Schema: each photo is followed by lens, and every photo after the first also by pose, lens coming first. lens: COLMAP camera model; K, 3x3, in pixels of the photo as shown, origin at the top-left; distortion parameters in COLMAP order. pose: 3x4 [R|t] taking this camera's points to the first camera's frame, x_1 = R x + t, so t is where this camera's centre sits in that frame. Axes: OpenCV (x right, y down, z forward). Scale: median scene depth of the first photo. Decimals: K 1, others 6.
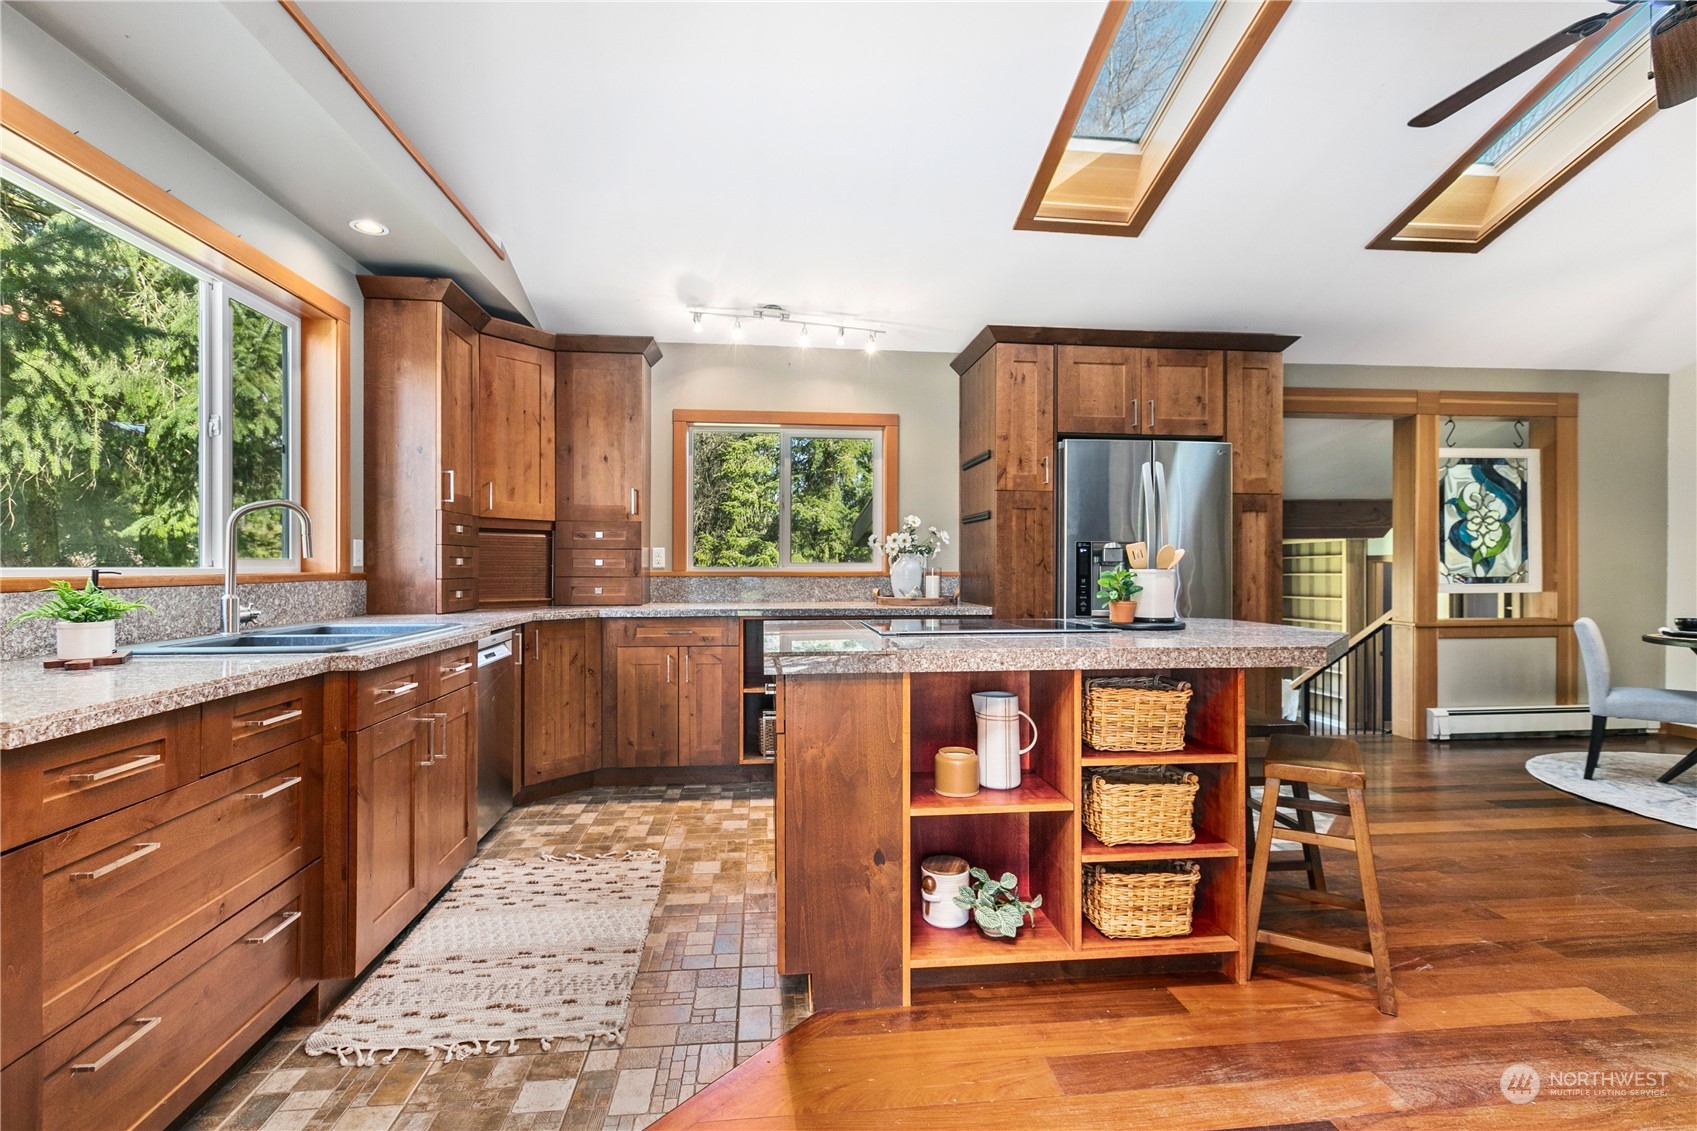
lens RADIAL K [[774.8, 0, 848.5], [0, 774.8, 565.5], [0, 0, 1]] dist [0.001875, 0.000290]
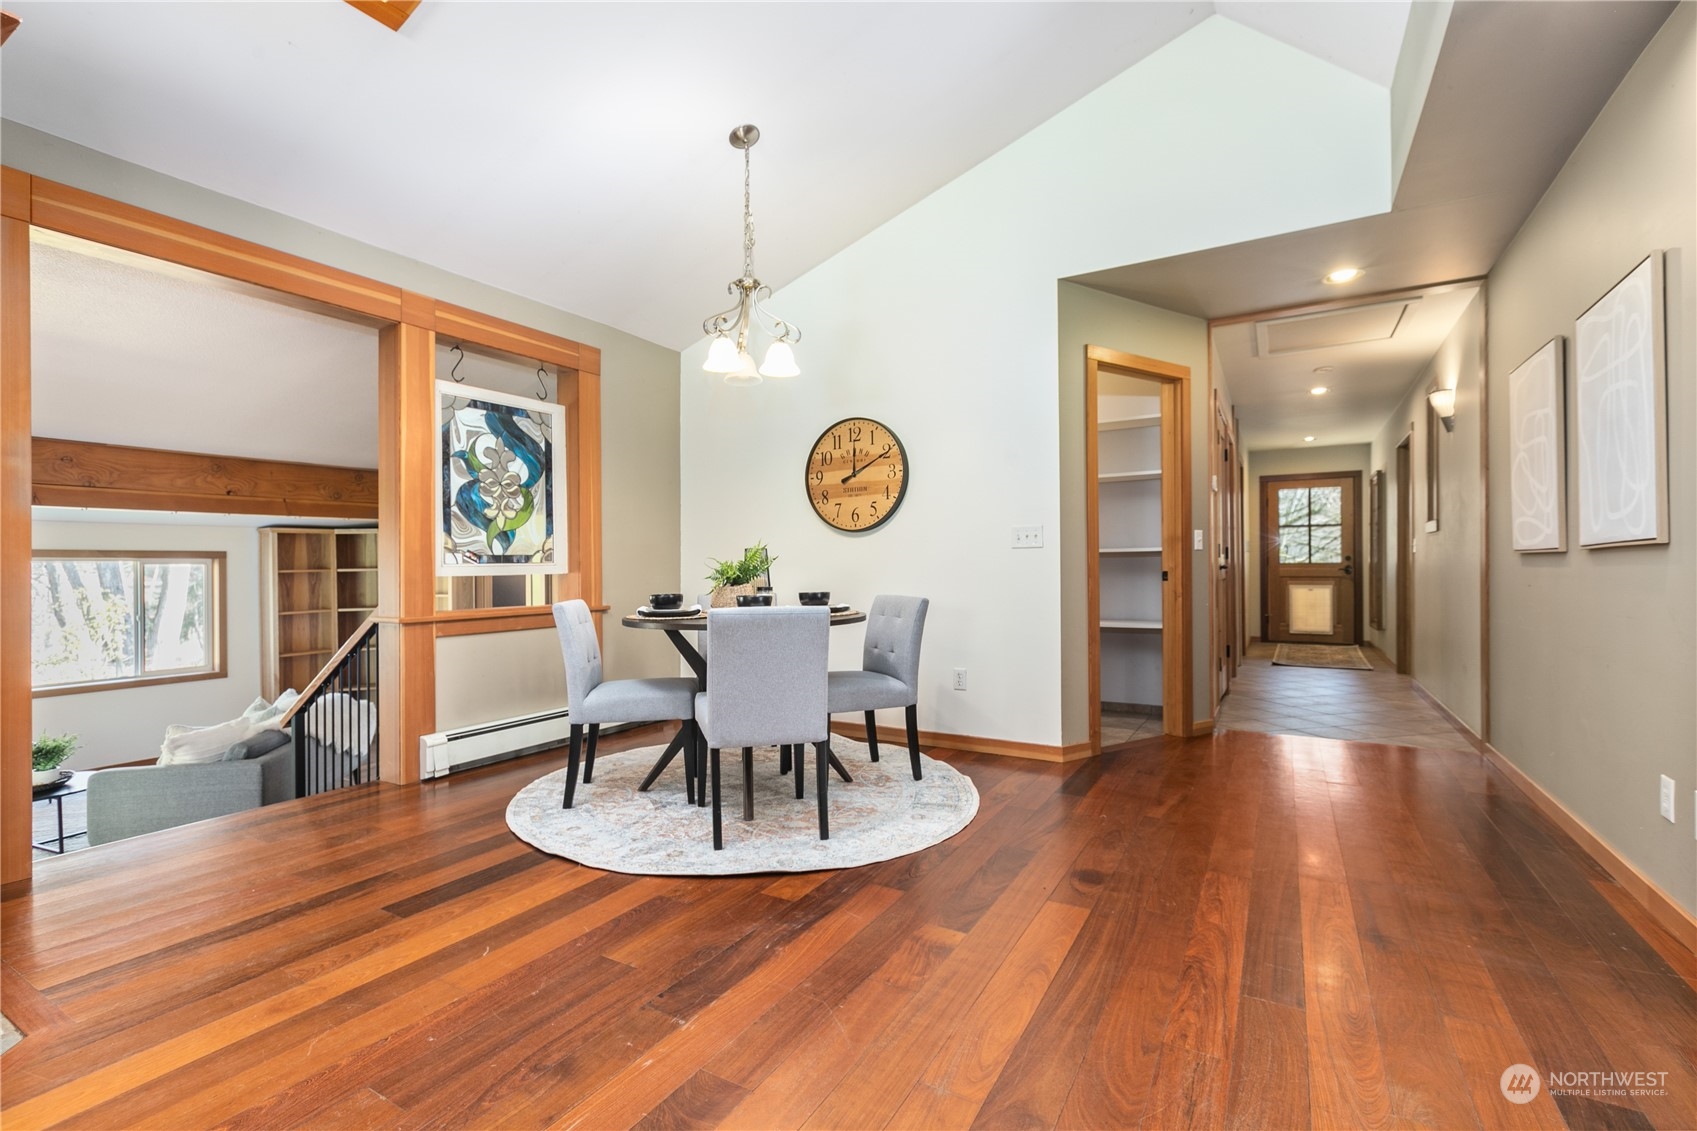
lens RADIAL K [[763.6, 0, 842.0], [0, 763.6, 567.6], [0, 0, 1]] dist [0.001403, 0.000073]
pose [[0.595733, -0.004658, 0.803169, 0.514780], [0.009030, 0.999959, -0.000898, 0.040317], [-0.803132, 0.007787, 0.595750, 0.332627]]
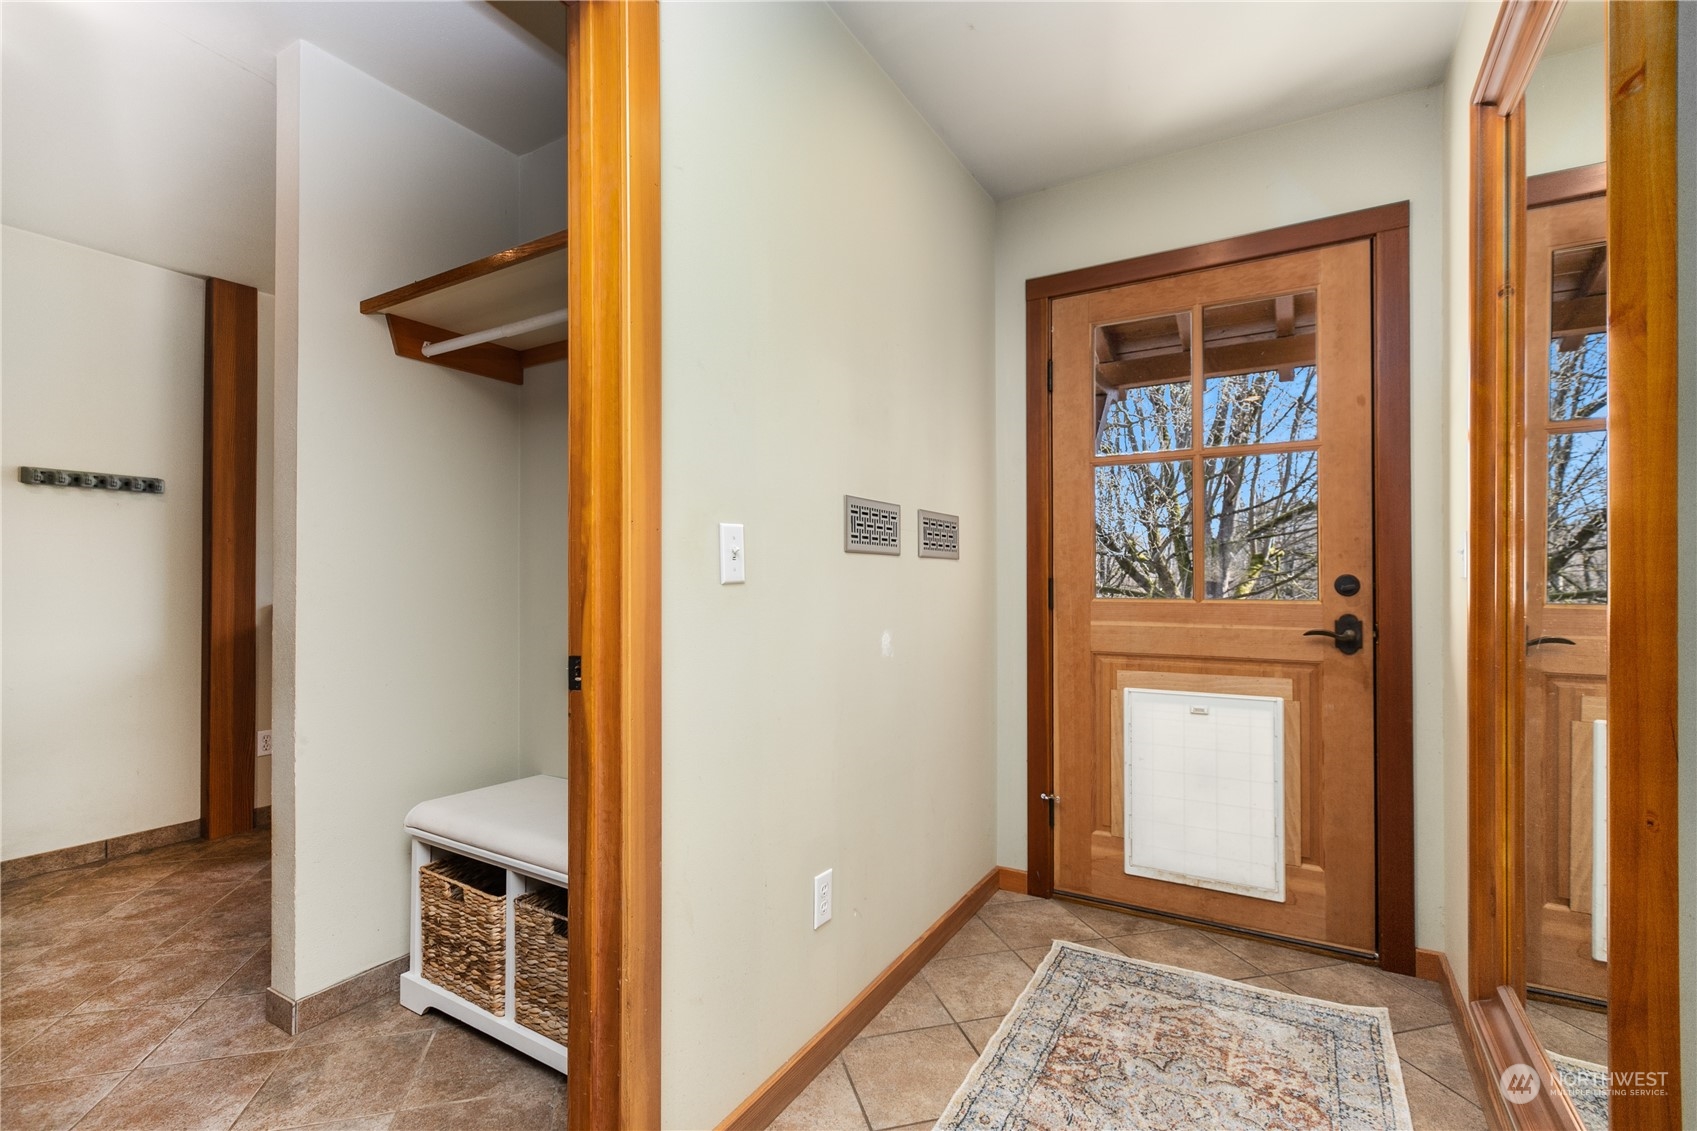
lens RADIAL K [[763.6, 0, 842.0], [0, 763.6, 567.6], [0, 0, 1]] dist [0.001403, 0.000073]
pose [[0.606302, 0.001646, 0.795233, 2.637917], [0.007126, 0.999946, -0.007503, 0.011075], [-0.795203, 0.010215, 0.606257, 0.436955]]
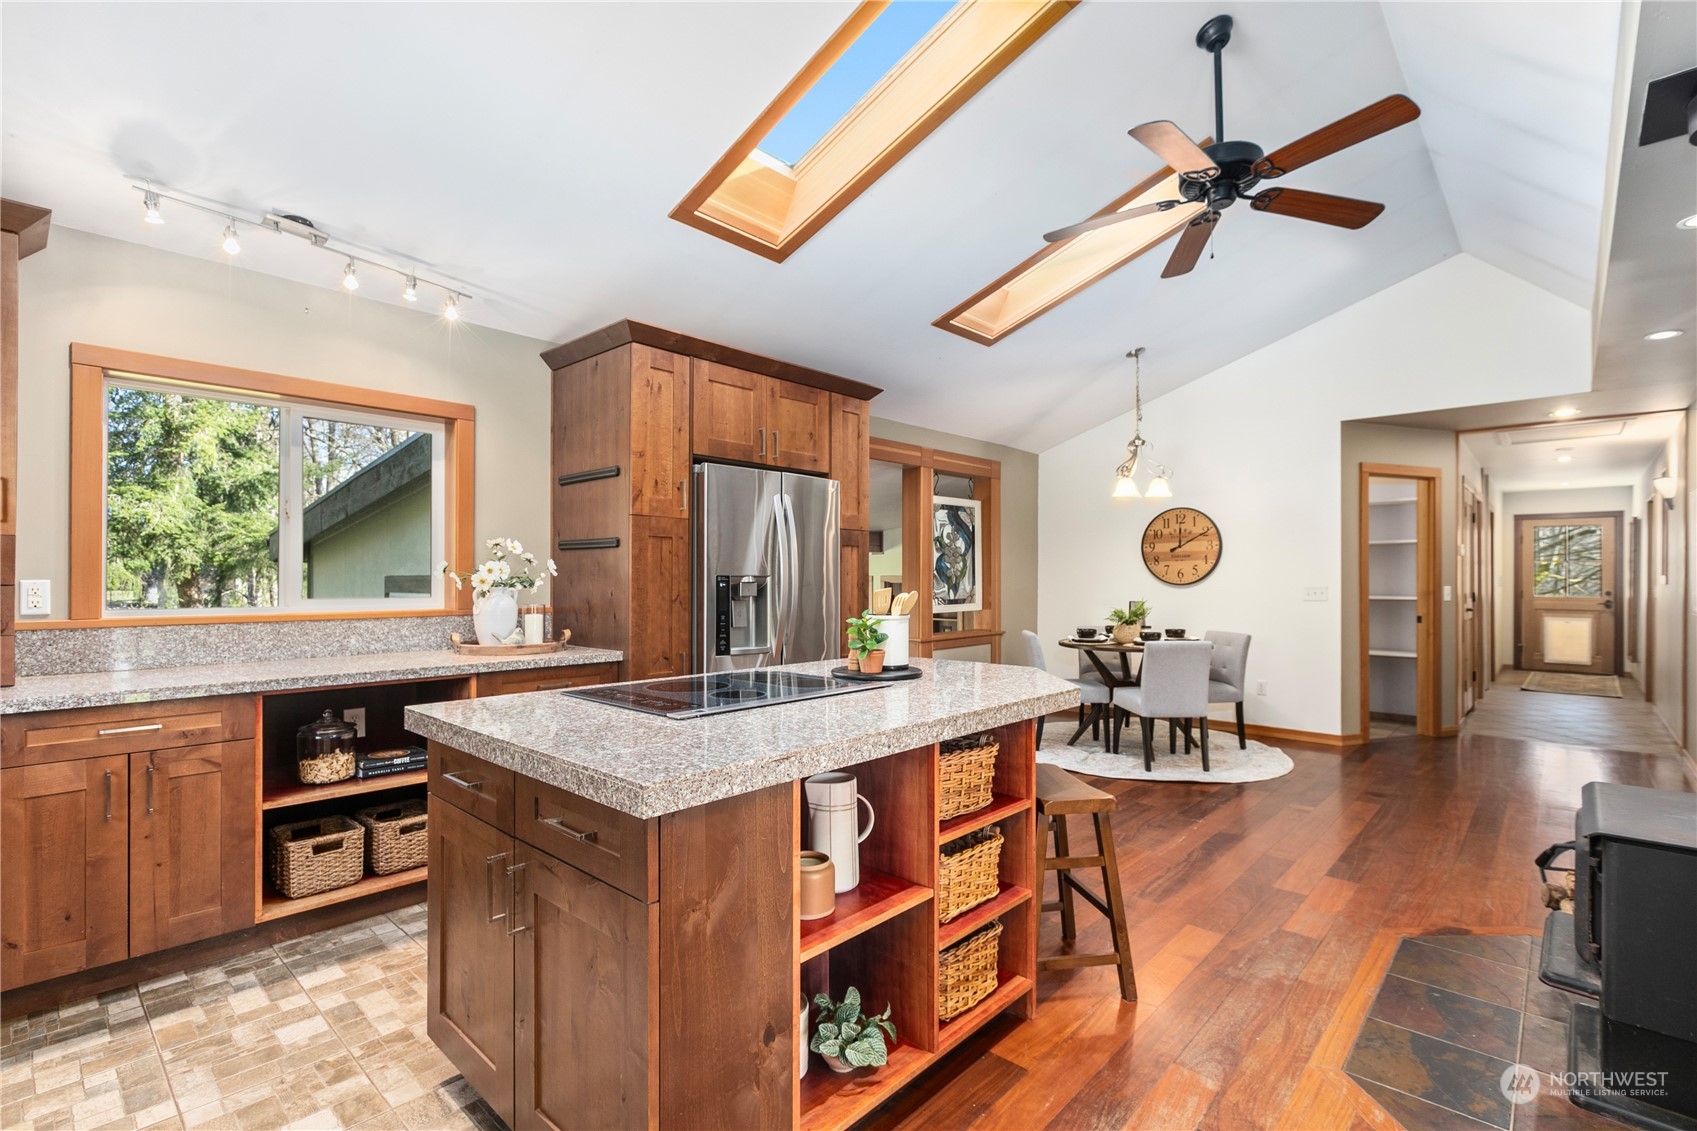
lens RADIAL K [[781.6, 0, 854.4], [0, 781.6, 573.8], [0, 0, 1]] dist [0.000488, -0.000094]
pose [[0.752217, 0.003231, 0.658907, -0.187843], [-0.000694, 0.999991, -0.004112, -0.027694], [-0.658915, 0.002635, 0.752213, 0.186328]]
